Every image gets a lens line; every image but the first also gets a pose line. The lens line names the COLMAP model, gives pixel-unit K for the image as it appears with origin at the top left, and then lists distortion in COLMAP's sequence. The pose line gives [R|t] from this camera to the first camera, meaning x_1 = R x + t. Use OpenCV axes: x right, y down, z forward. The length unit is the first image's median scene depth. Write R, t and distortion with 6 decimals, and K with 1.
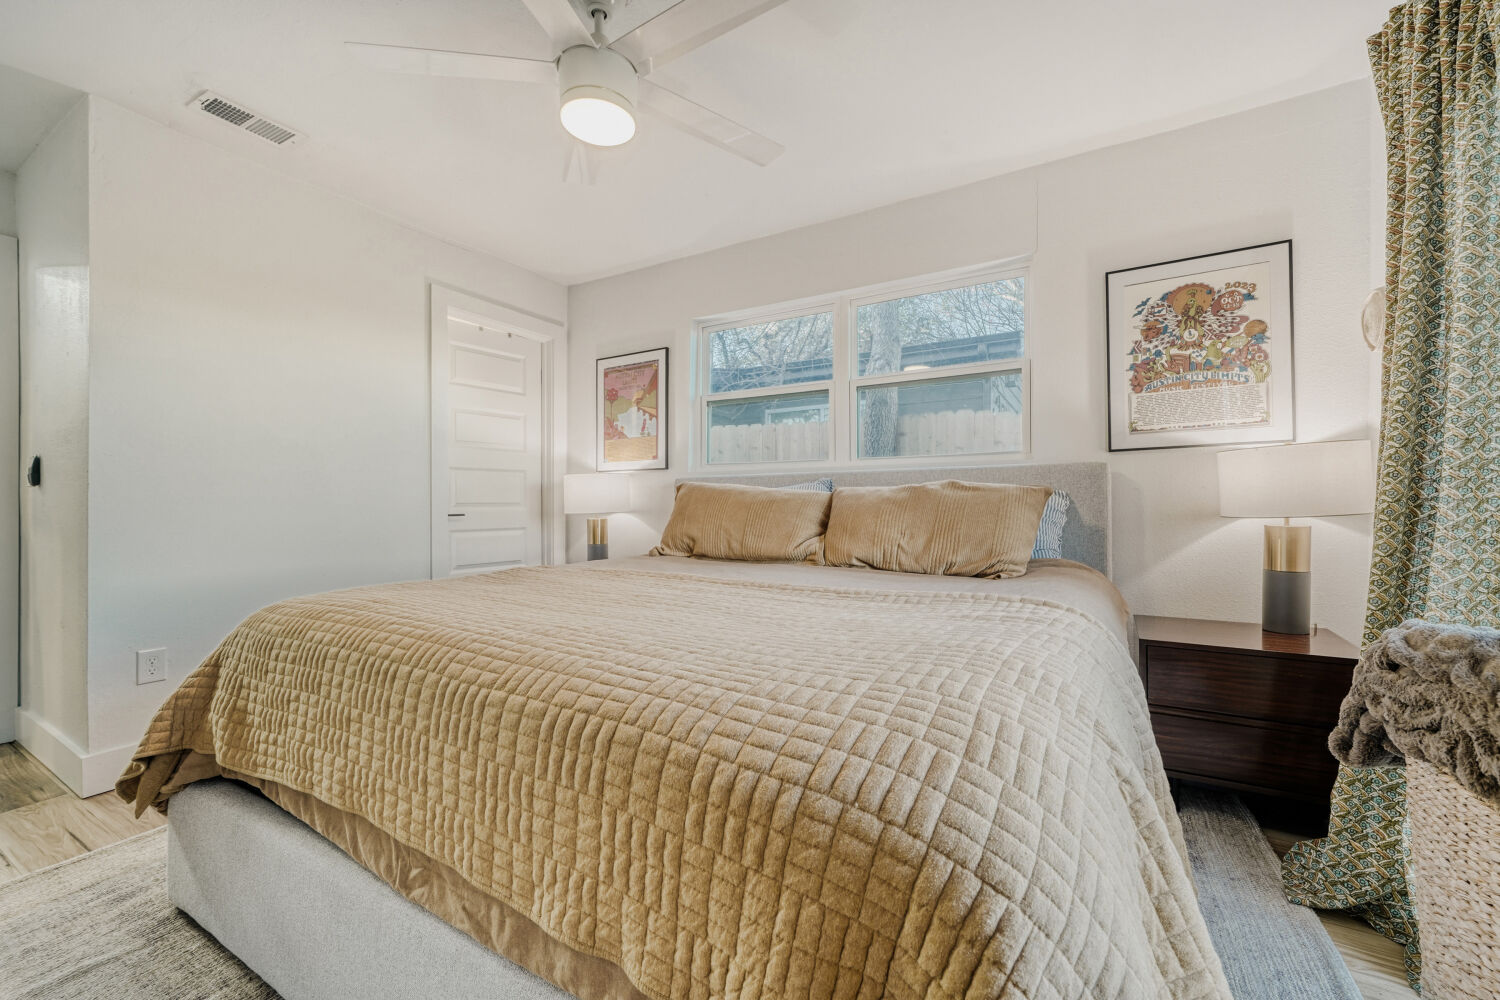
lens RADIAL K [[593.5, 0, 745.4], [0, 593.5, 505.4], [0, 0, 1]] dist [-0.006377, 0.000261]
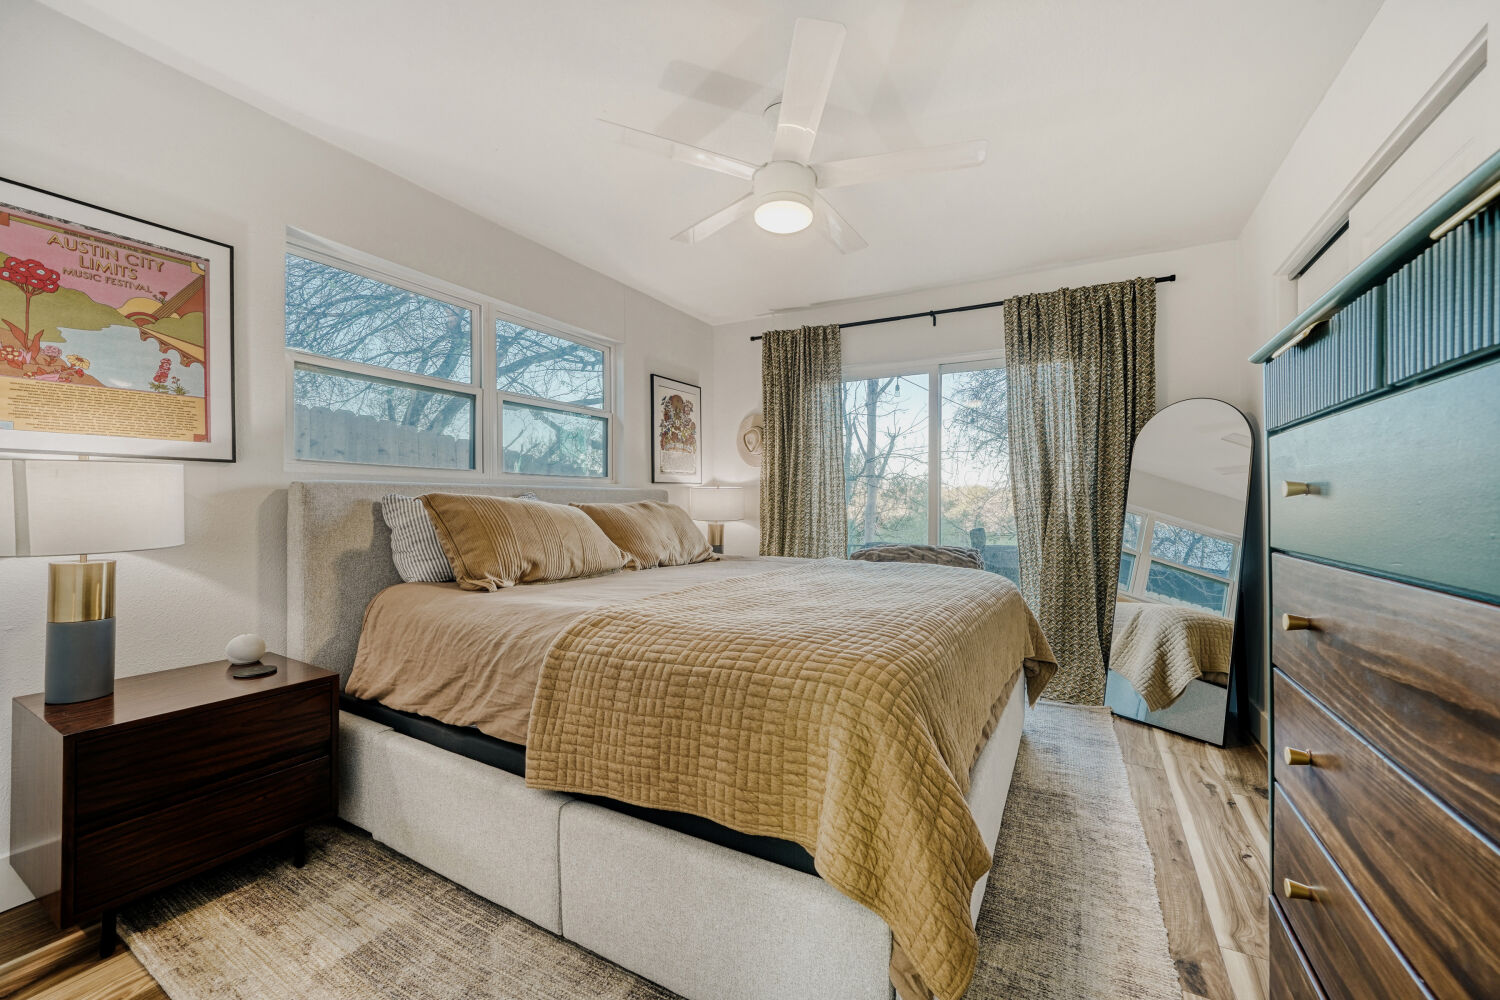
lens RADIAL K [[593.5, 0, 745.5], [0, 593.5, 502.4], [0, 0, 1]] dist [-0.006377, 0.000261]
pose [[-0.016003, 0.001821, 0.999870, -1.066293], [-0.002240, 0.999996, -0.001858, -0.034324], [-0.999869, -0.002270, -0.015999, 0.784648]]
